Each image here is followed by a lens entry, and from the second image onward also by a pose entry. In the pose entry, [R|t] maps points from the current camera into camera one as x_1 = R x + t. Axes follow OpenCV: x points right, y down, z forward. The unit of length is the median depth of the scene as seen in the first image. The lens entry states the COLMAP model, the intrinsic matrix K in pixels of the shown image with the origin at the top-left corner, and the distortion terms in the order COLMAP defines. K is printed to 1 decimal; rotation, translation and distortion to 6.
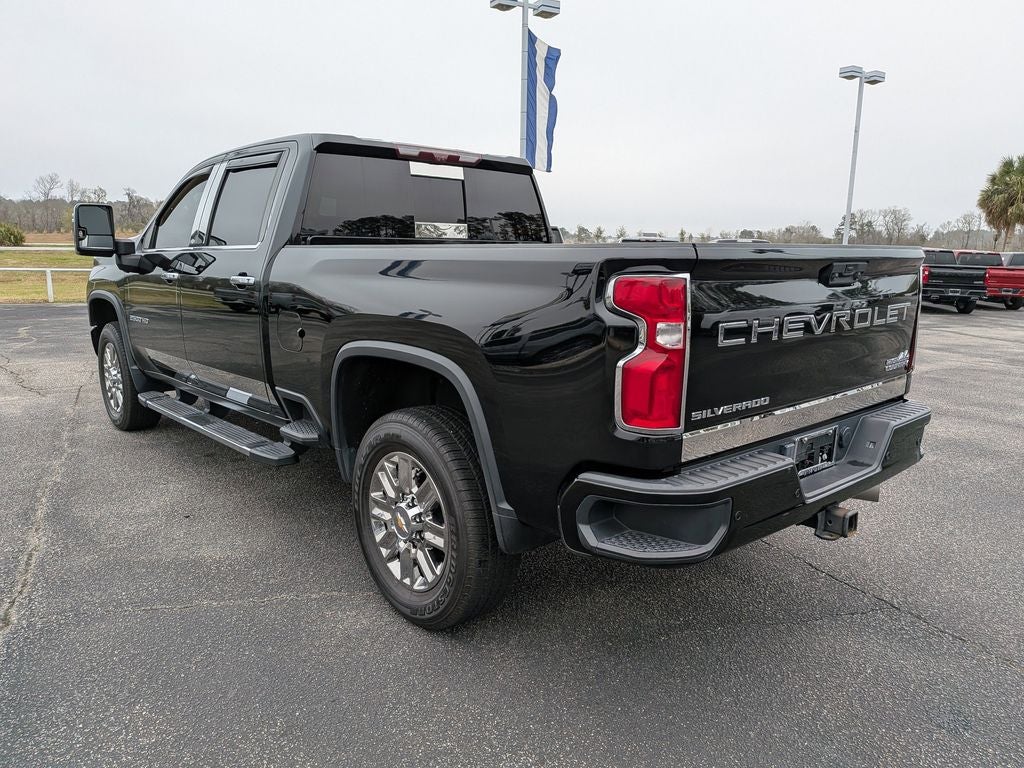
lens RADIAL K [[759.2, 0, 530.6], [0, 759.2, 394.0], [0, 0, 1]] dist [0.059847, -0.093266]
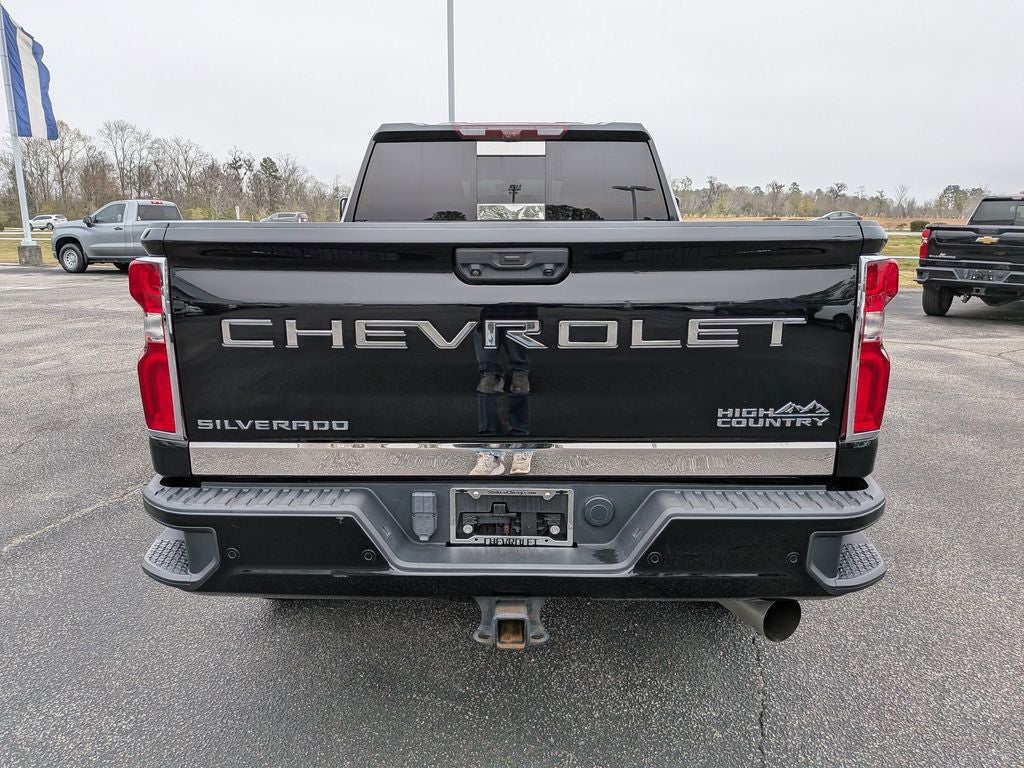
lens RADIAL K [[752.1, 0, 512.0], [0, 752.1, 384.0], [0, 0, 1]] dist [0.072824, -0.092858]
pose [[0.710281, 0.128434, -0.692102, 0.587508], [-0.119742, 0.990929, 0.061001, -0.061650], [0.693659, 0.039546, 0.719217, 0.347163]]
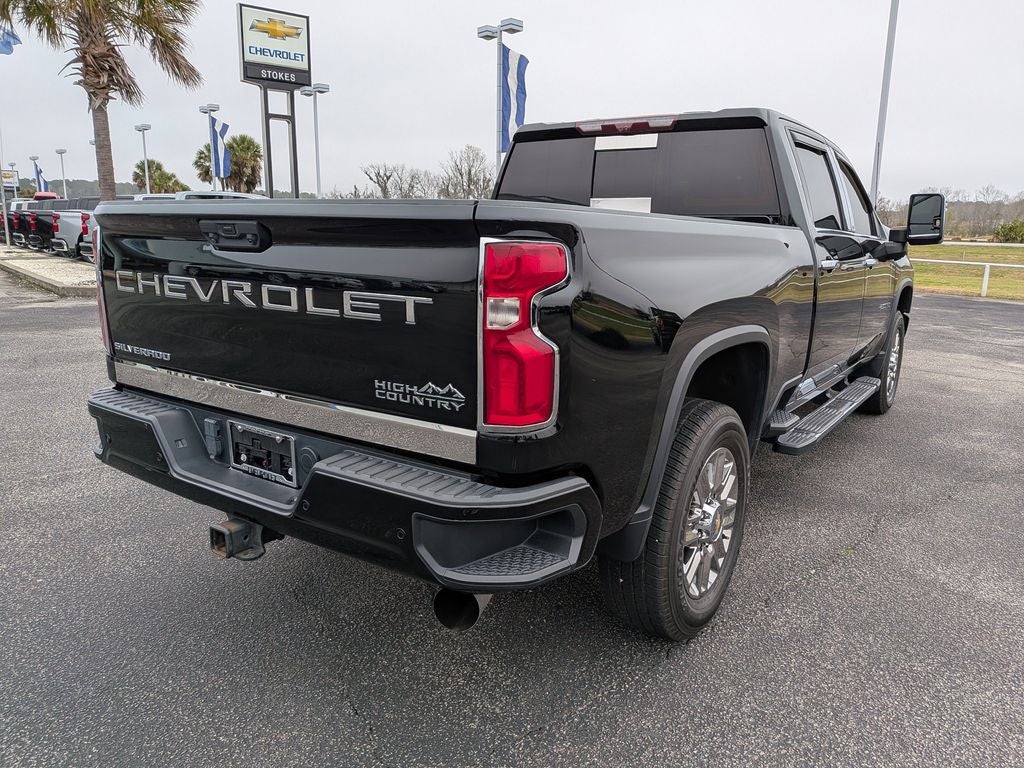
lens RADIAL K [[752.1, 0, 512.0], [0, 752.1, 384.0], [0, 0, 1]] dist [0.072824, -0.092858]
pose [[0.203632, 0.186998, -0.961023, 0.829205], [-0.200541, 0.968744, 0.146008, -0.116152], [0.958289, 0.162992, 0.234768, 0.719977]]
